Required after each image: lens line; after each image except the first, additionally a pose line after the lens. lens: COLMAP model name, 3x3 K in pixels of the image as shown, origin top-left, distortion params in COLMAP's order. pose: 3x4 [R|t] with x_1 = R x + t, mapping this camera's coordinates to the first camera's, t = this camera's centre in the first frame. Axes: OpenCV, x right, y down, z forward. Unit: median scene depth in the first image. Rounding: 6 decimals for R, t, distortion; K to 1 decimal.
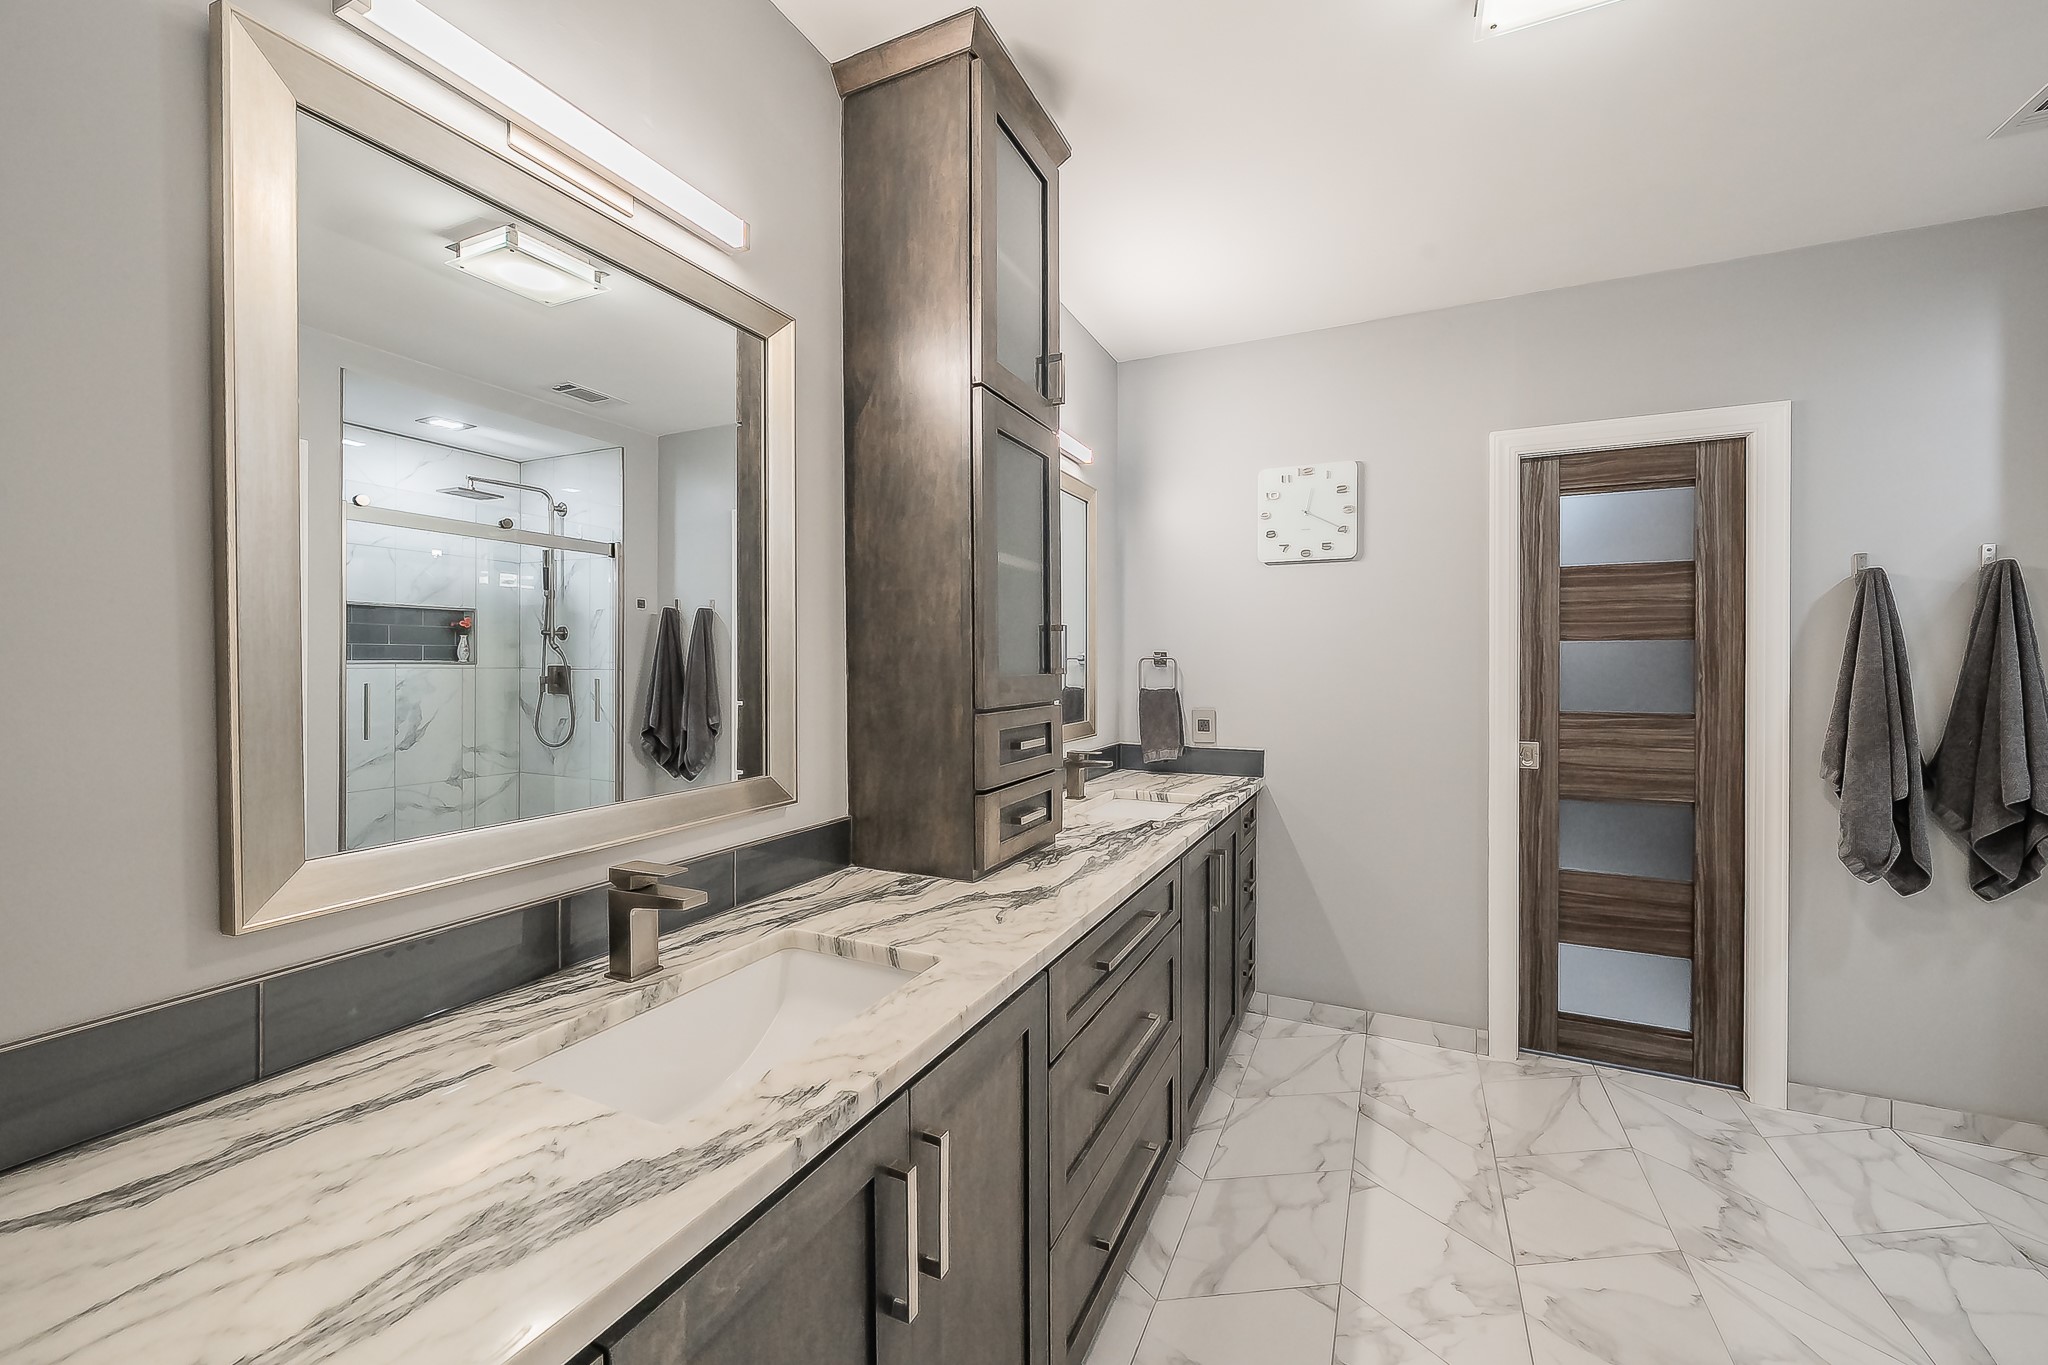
lens RADIAL K [[799.6, 0, 1025.3], [0, 799.6, 674.2], [0, 0, 1]] dist [-0.004115, 0.000282]
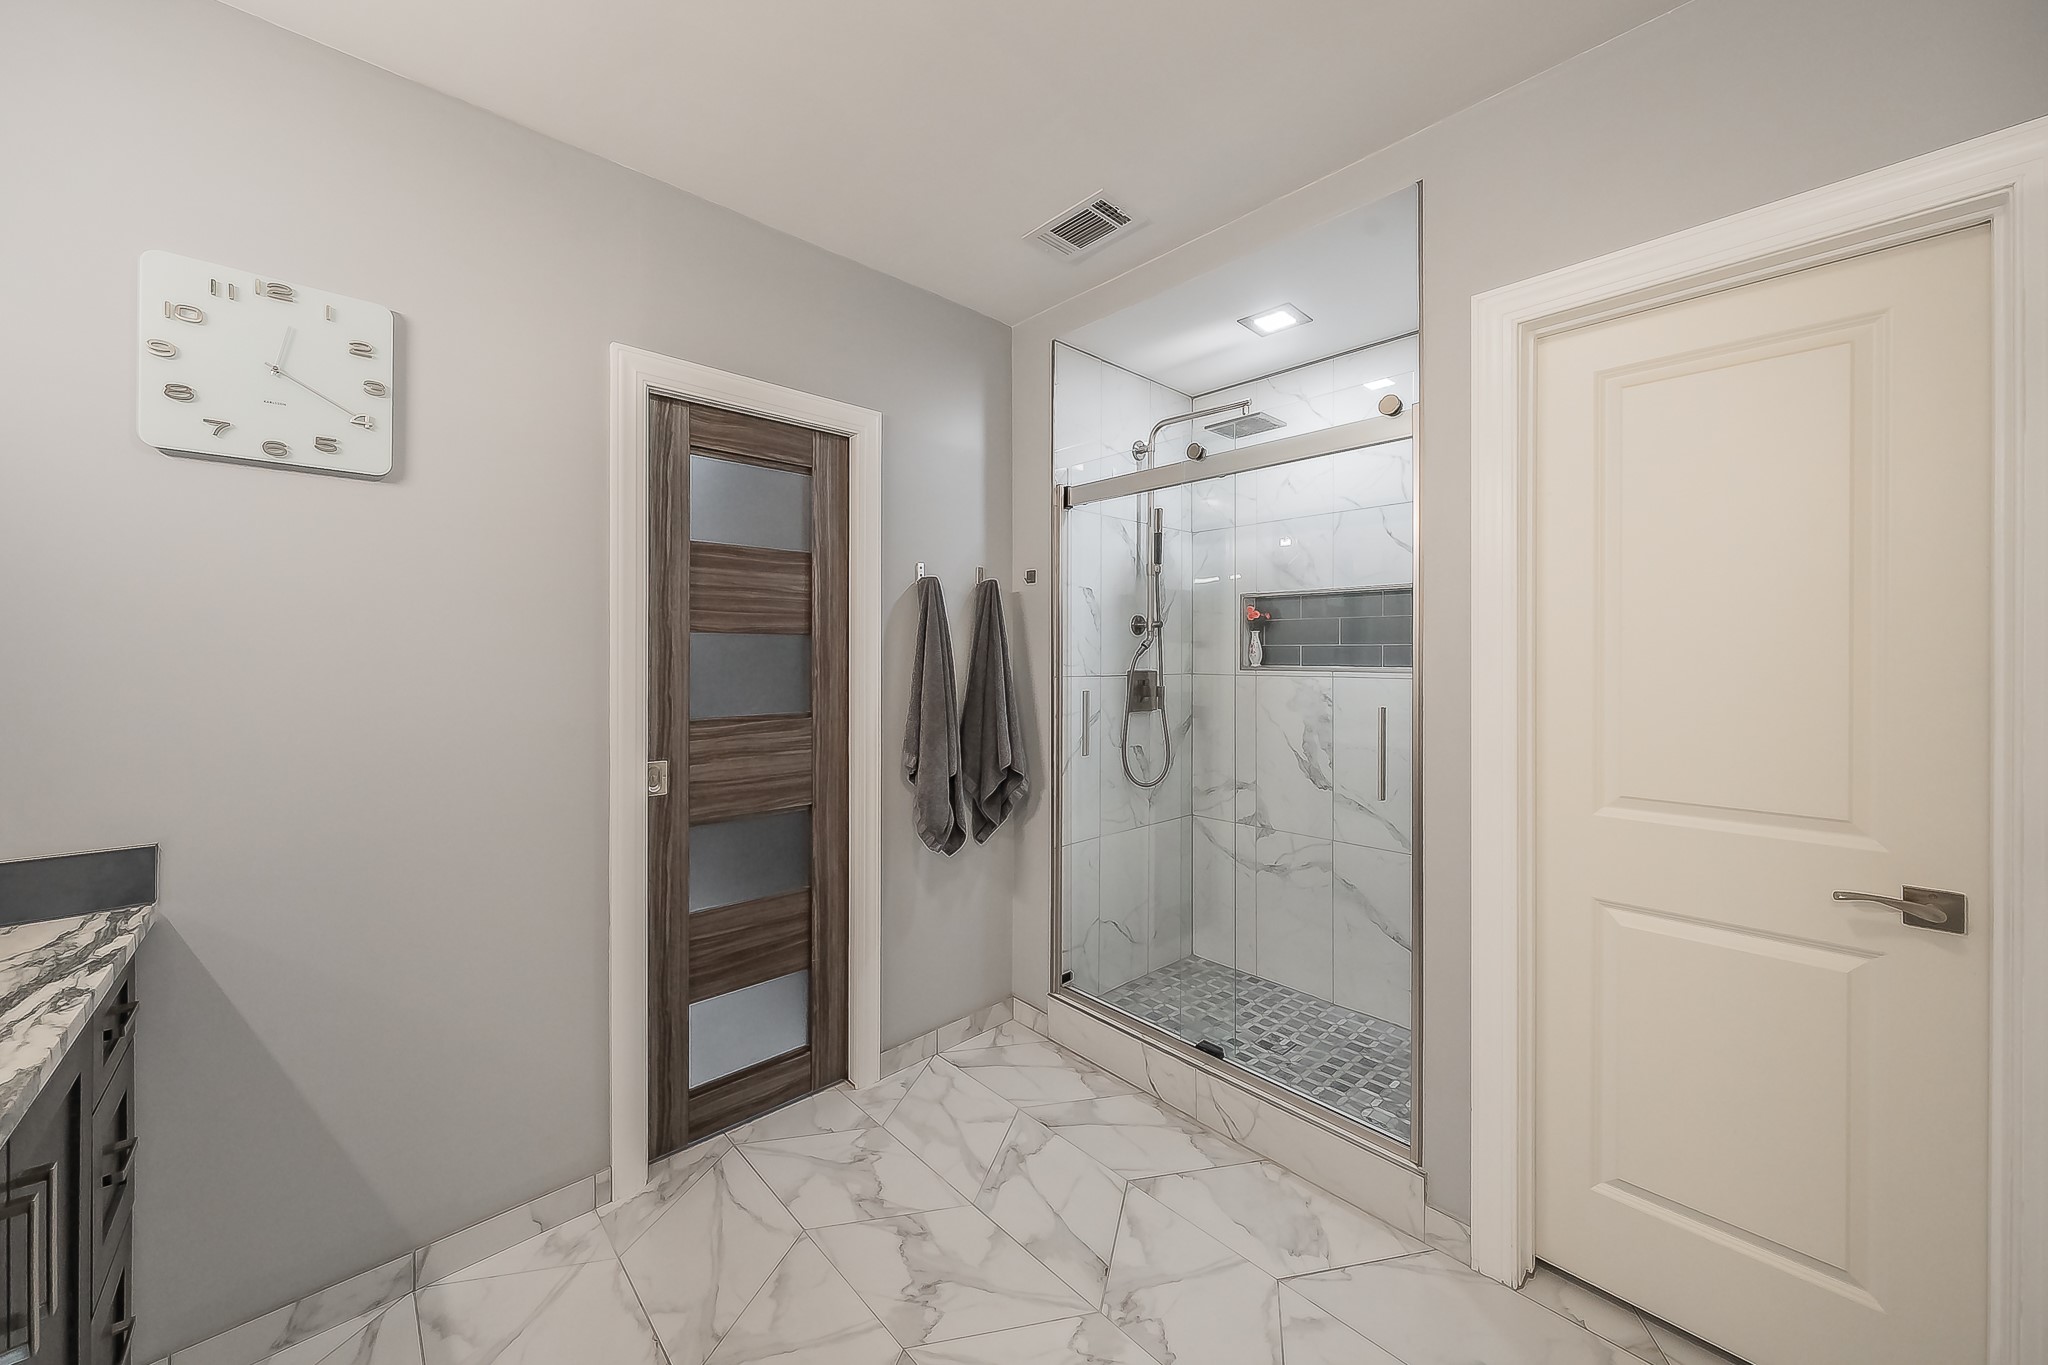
lens RADIAL K [[799.6, 0, 1094.6], [0, 799.6, 656.6], [0, 0, 1]] dist [-0.004115, 0.000282]
pose [[0.362887, 0.001308, 0.931832, 0.064625], [0.004901, 0.999983, -0.003313, -0.012254], [-0.931820, 0.005769, 0.362874, 0.327264]]
